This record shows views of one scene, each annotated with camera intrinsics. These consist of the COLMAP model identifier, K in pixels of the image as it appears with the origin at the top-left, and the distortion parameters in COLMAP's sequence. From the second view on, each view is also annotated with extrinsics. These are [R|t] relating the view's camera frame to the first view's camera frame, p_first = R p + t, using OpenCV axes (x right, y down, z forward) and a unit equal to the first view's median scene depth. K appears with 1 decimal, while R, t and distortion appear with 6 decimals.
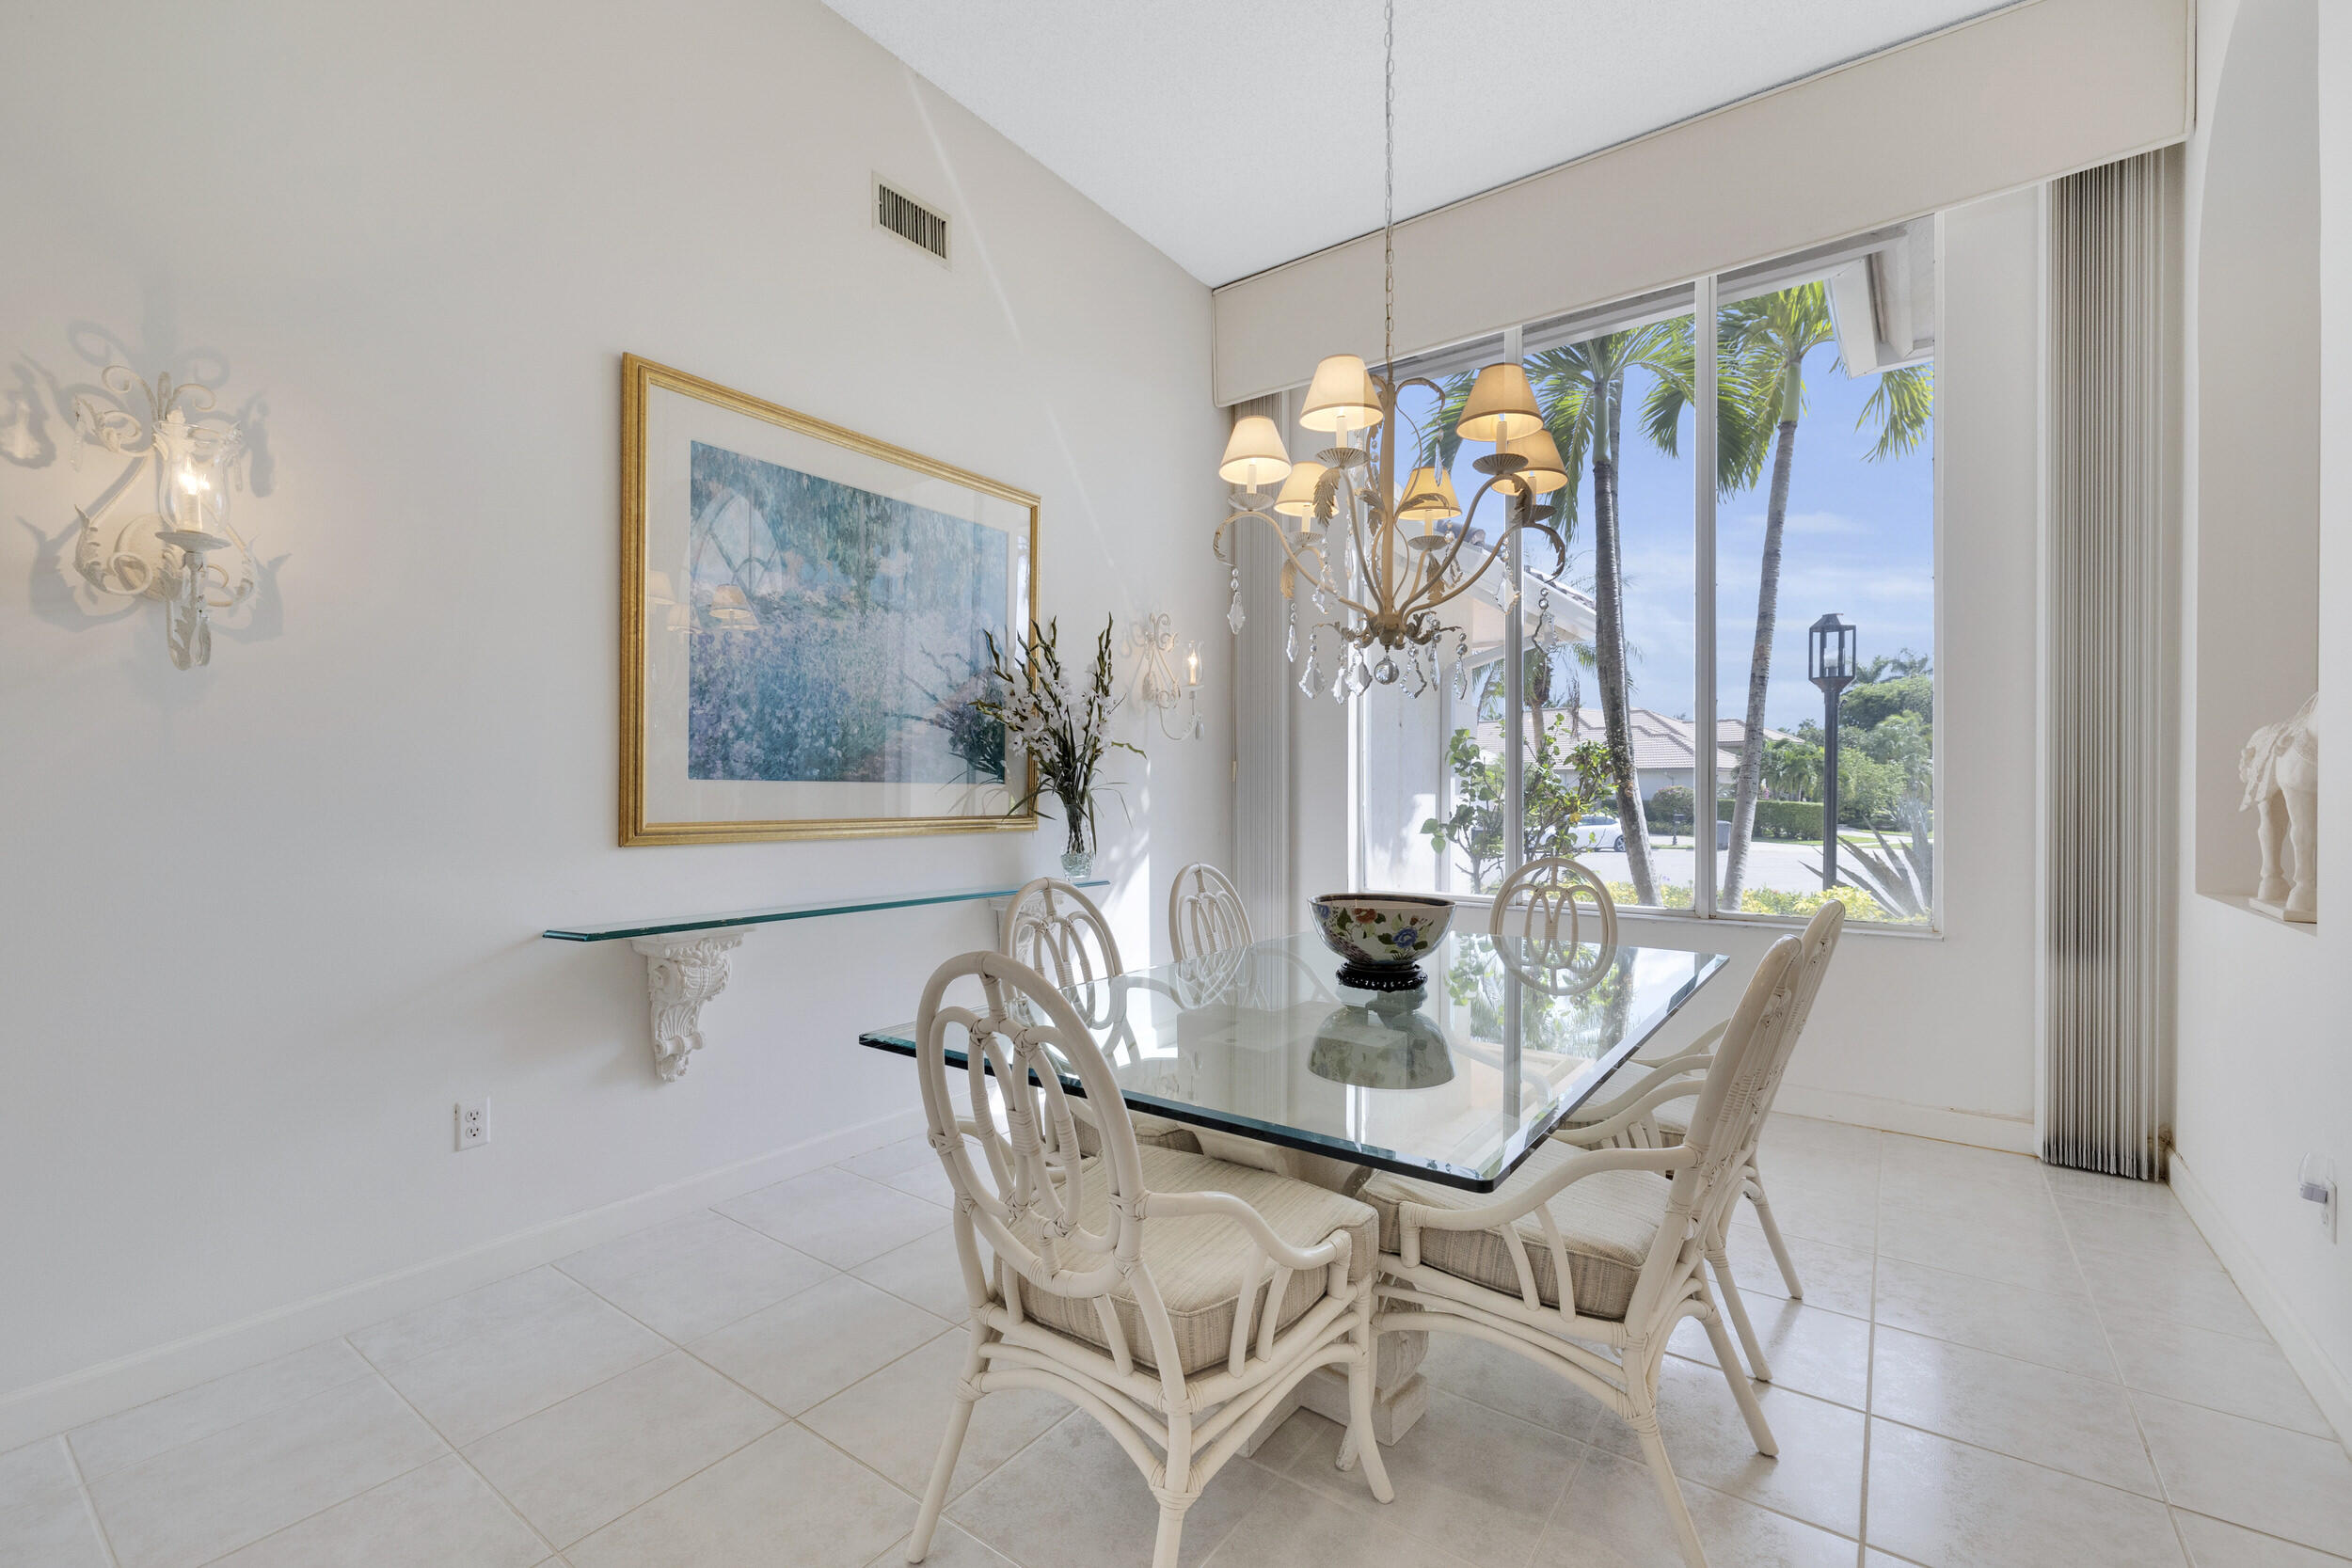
lens RADIAL K [[986.7, 0, 1160.1], [0, 986.7, 796.4], [0, 0, 1]] dist [0.000043, 0.000518]
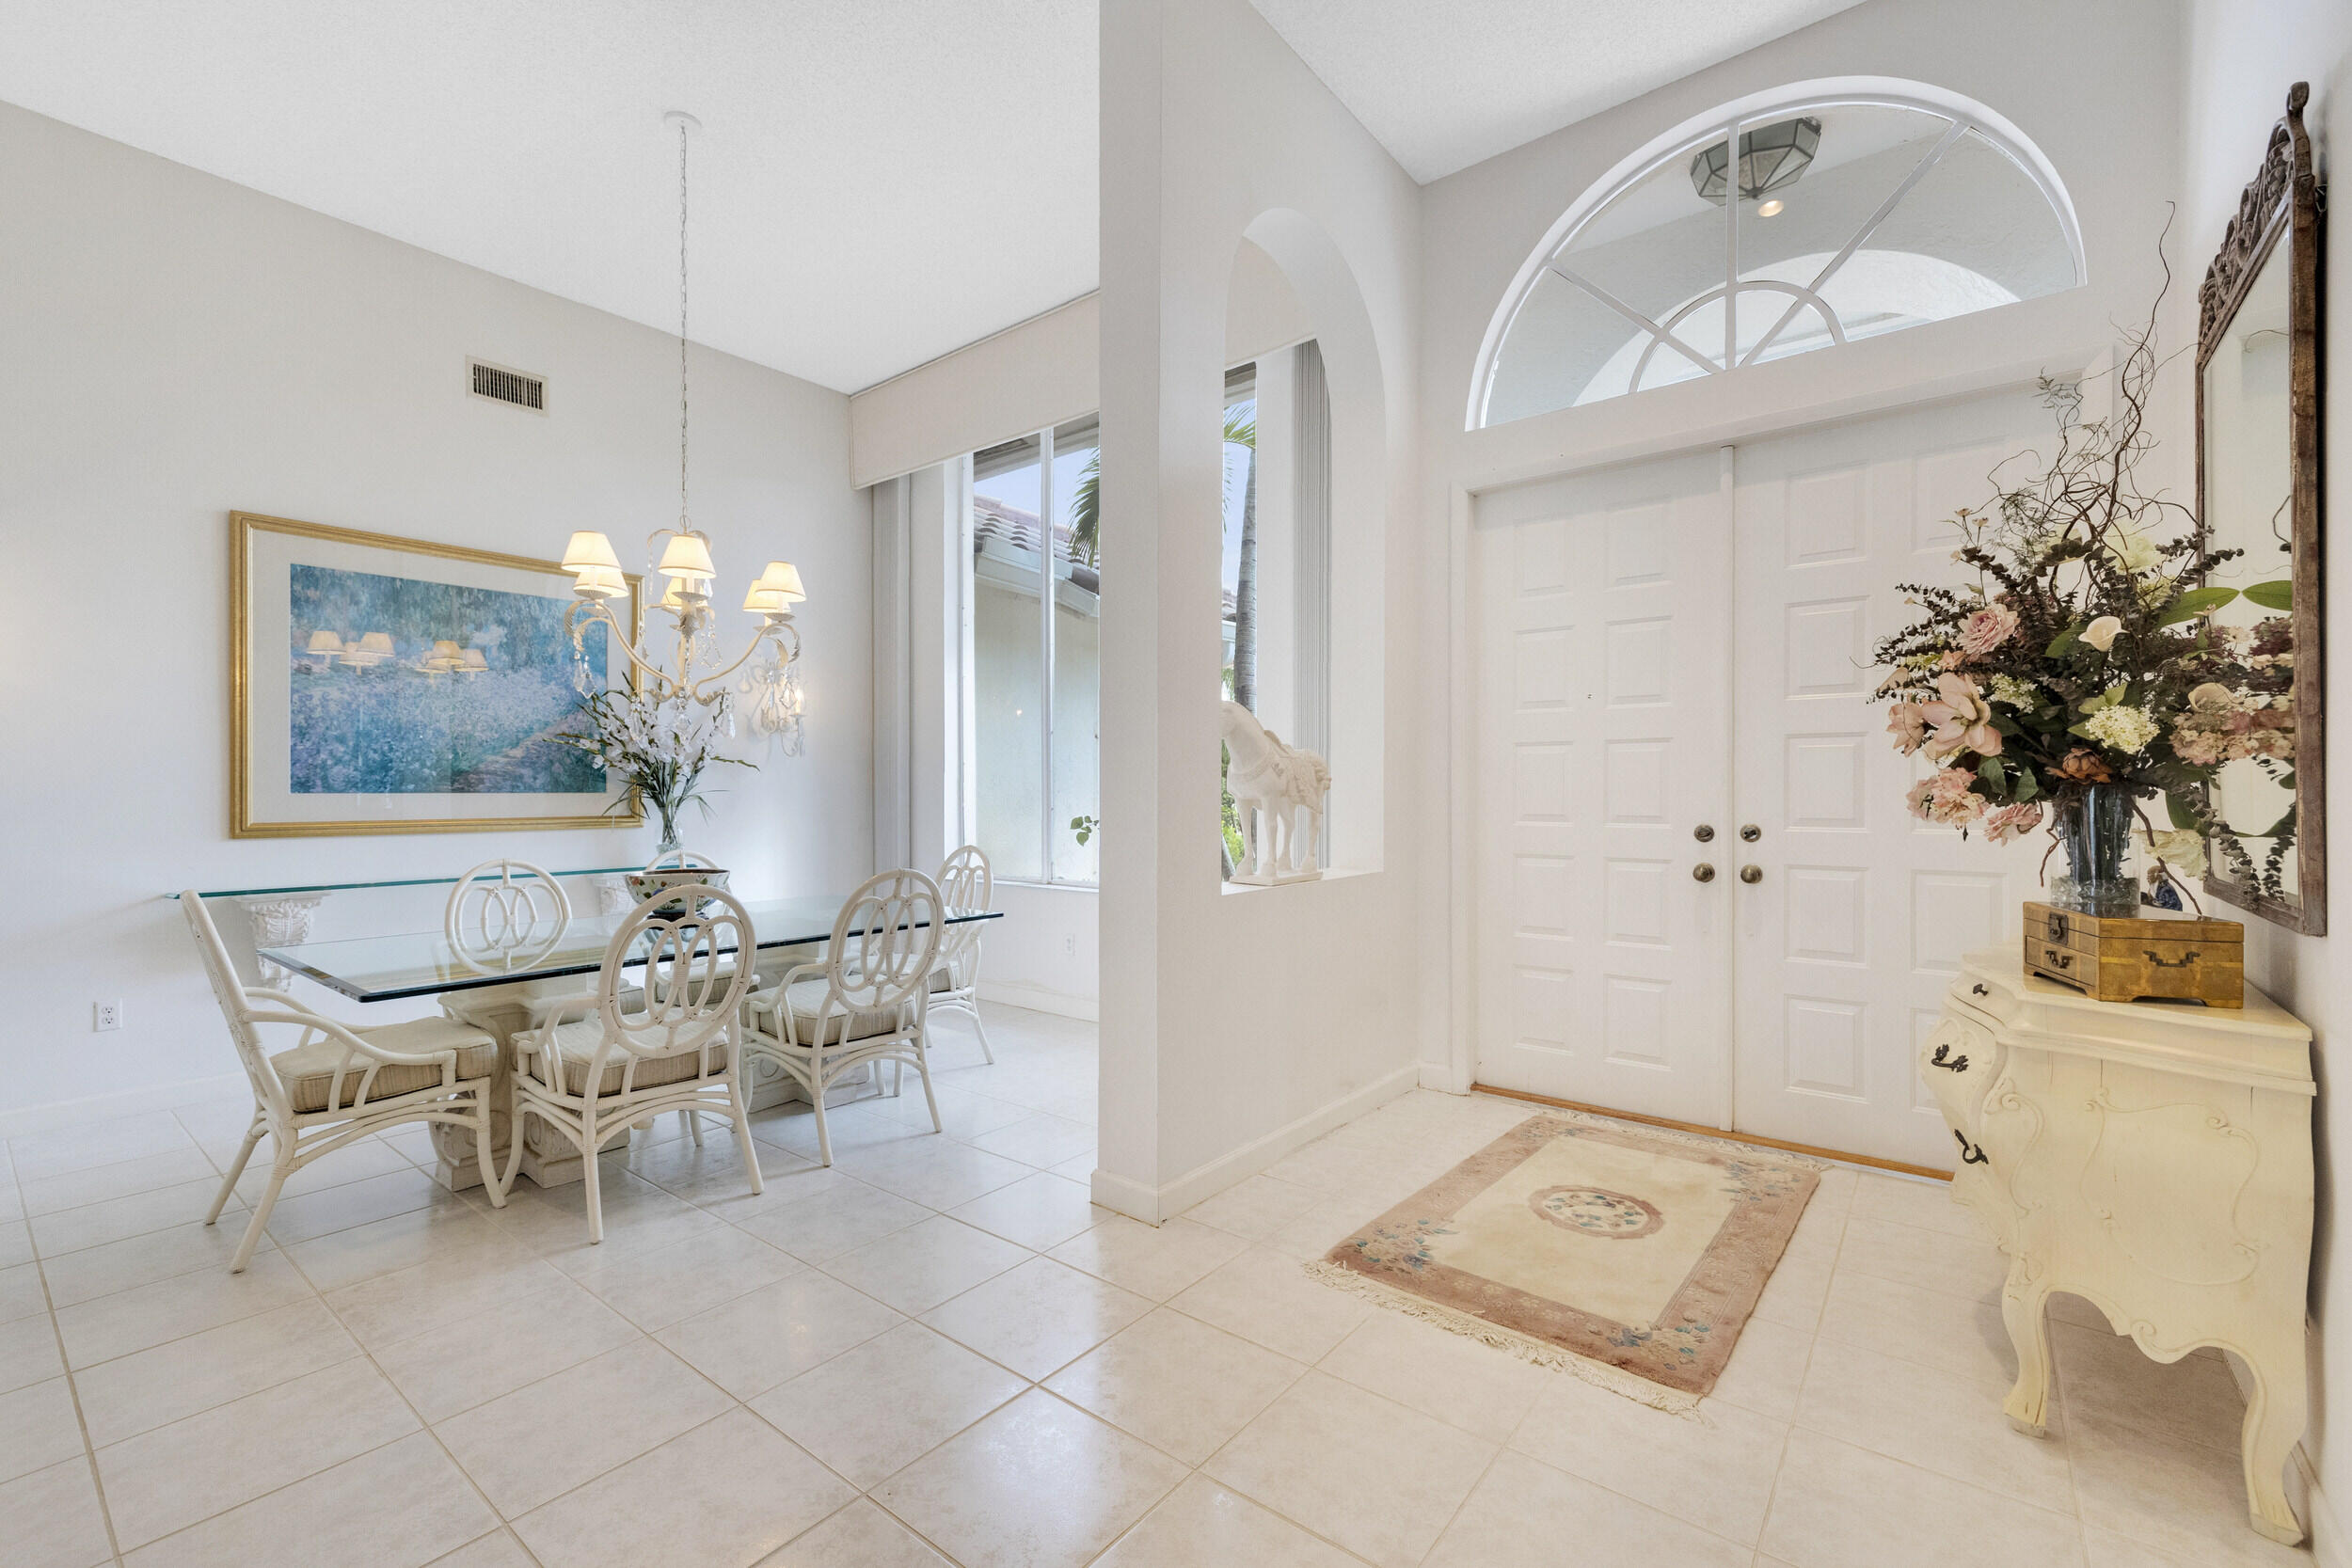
lens RADIAL K [[986.7, 0, 1176.7], [0, 986.7, 795.8], [0, 0, 1]] dist [0.000043, 0.000518]
pose [[0.999381, -0.004742, -0.034871, 0.802822], [0.004836, 0.999985, 0.002624, -0.009608], [0.034858, -0.002791, 0.999388, -0.385494]]
